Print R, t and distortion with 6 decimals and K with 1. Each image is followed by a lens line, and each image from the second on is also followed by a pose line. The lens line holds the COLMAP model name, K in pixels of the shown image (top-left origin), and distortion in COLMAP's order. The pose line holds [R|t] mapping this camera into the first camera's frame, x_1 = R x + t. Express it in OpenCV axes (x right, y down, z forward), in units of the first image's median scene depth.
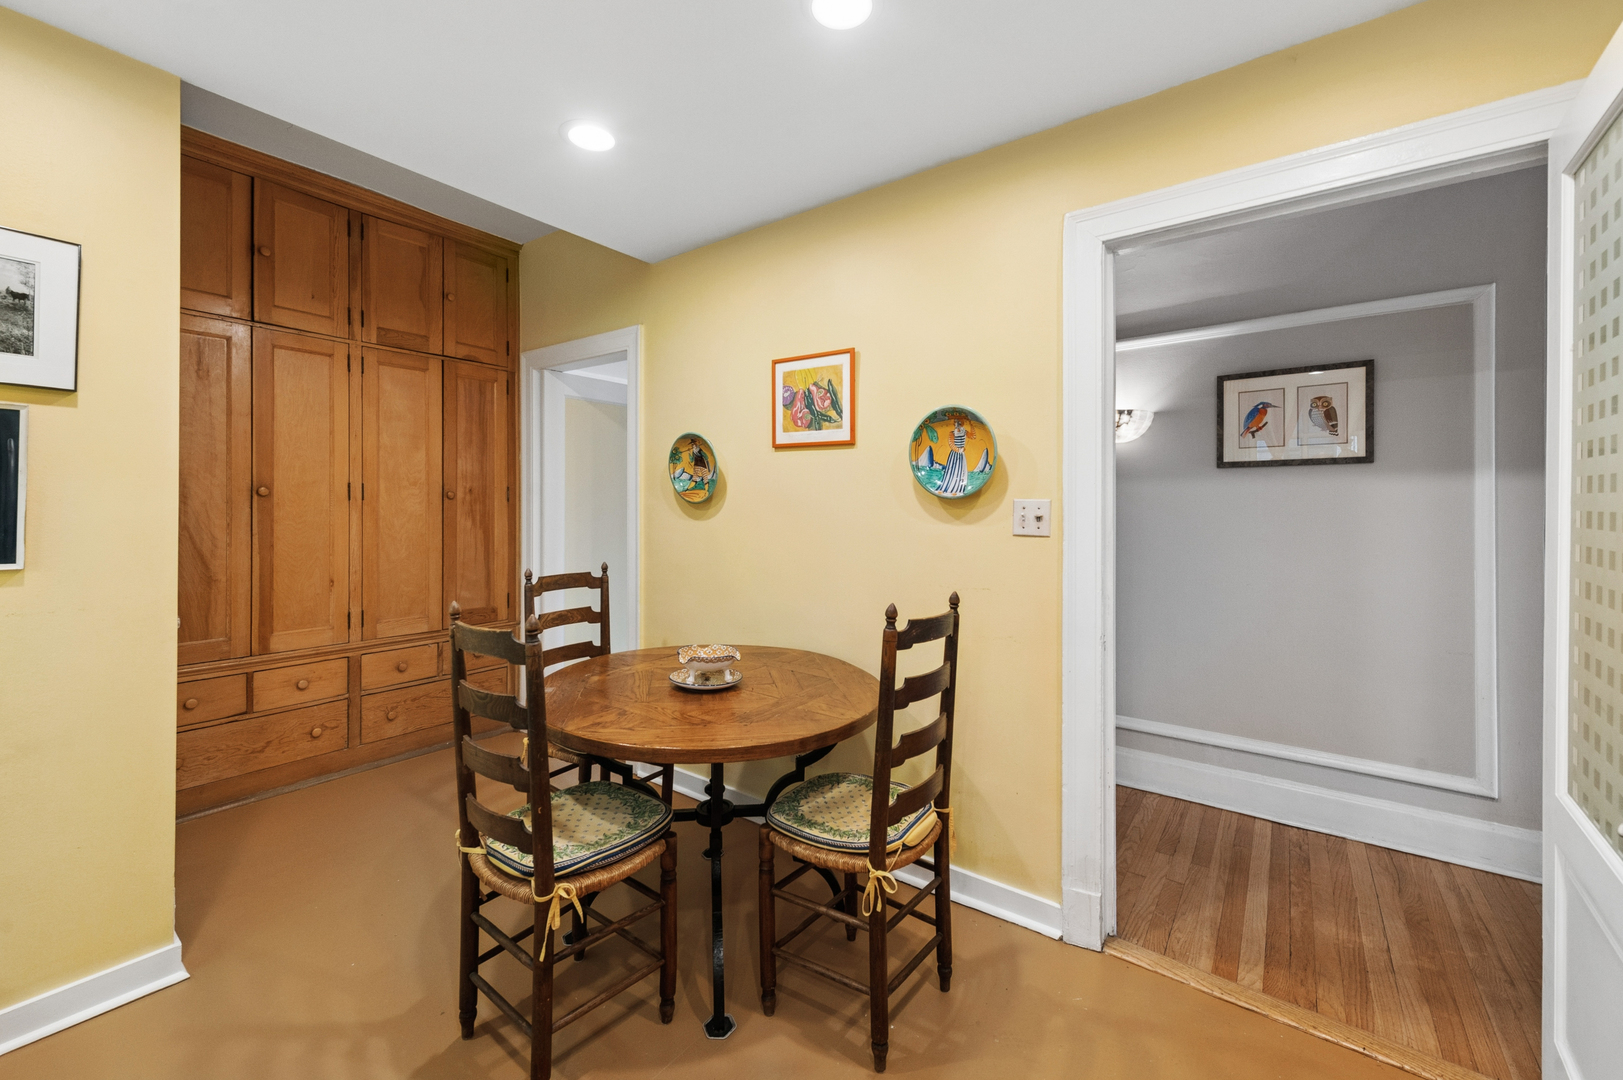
lens RADIAL K [[651.5, 0, 803.5], [0, 651.5, 511.3], [0, 0, 1]] dist [0.006373, -0.001787]
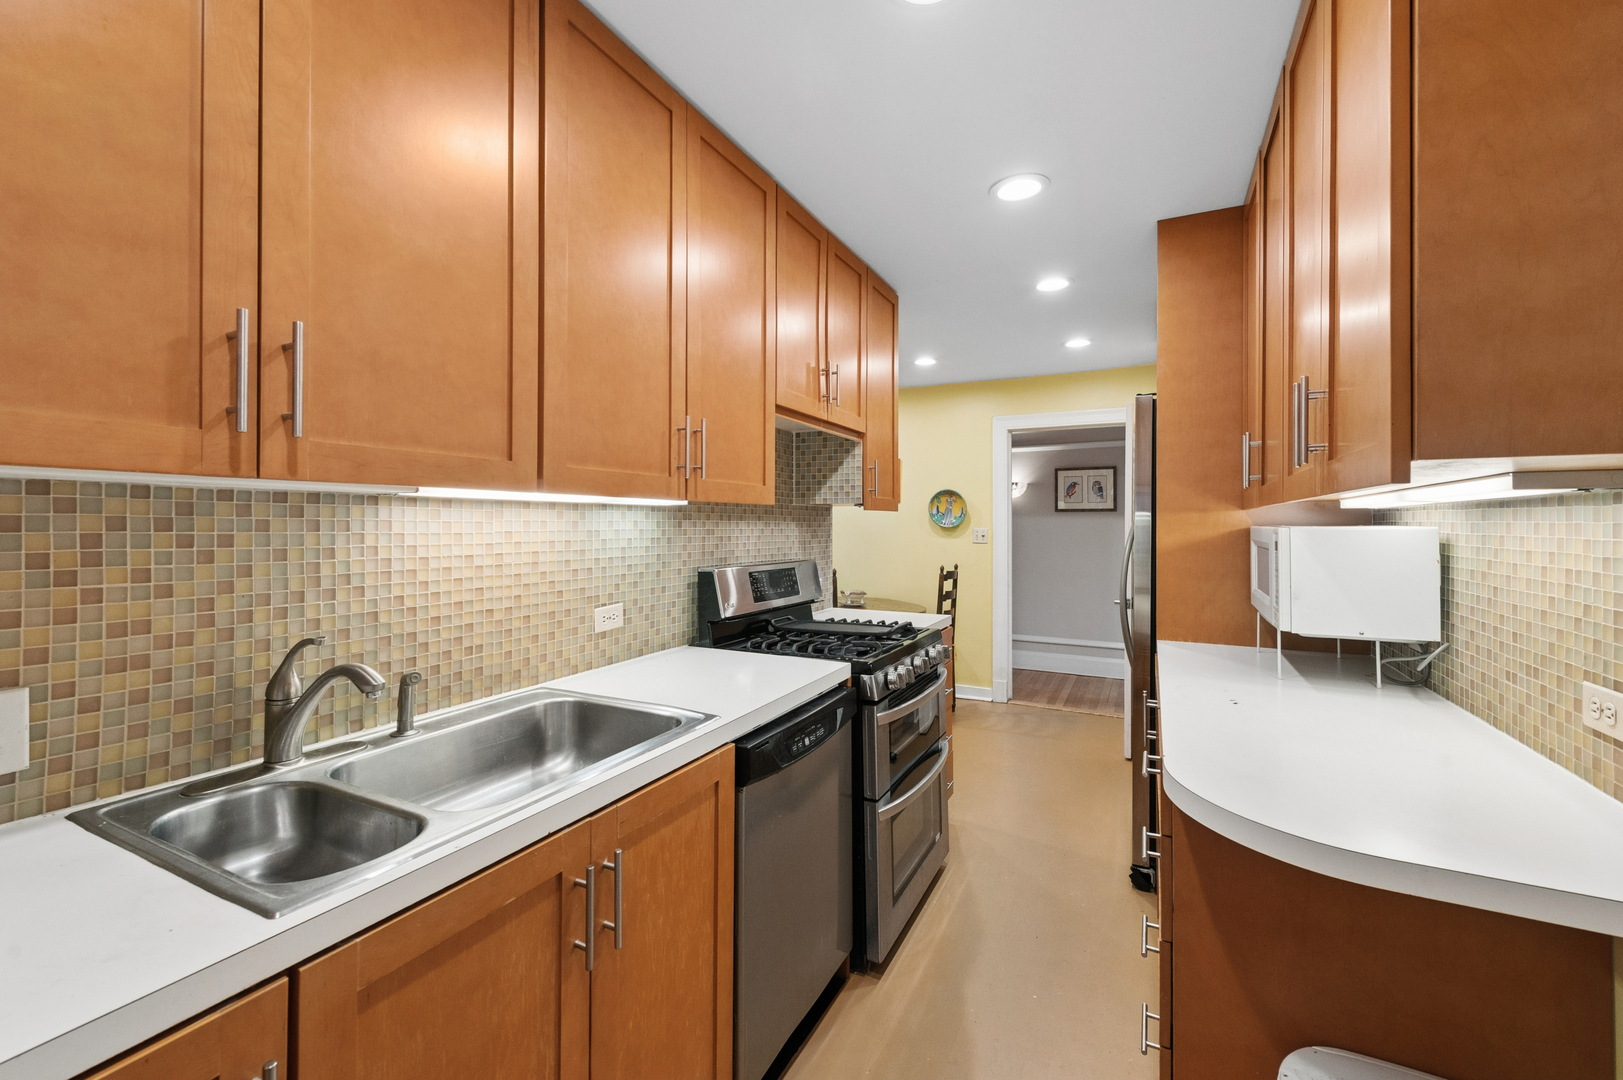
lens RADIAL K [[651.5, 0, 809.4], [0, 651.5, 515.7], [0, 0, 1]] dist [0.006373, -0.001787]
pose [[0.987577, 0.004782, 0.157064, -0.628585], [-0.002054, 0.999844, -0.017530, -0.019428], [-0.157123, 0.016989, 0.987433, -1.244705]]
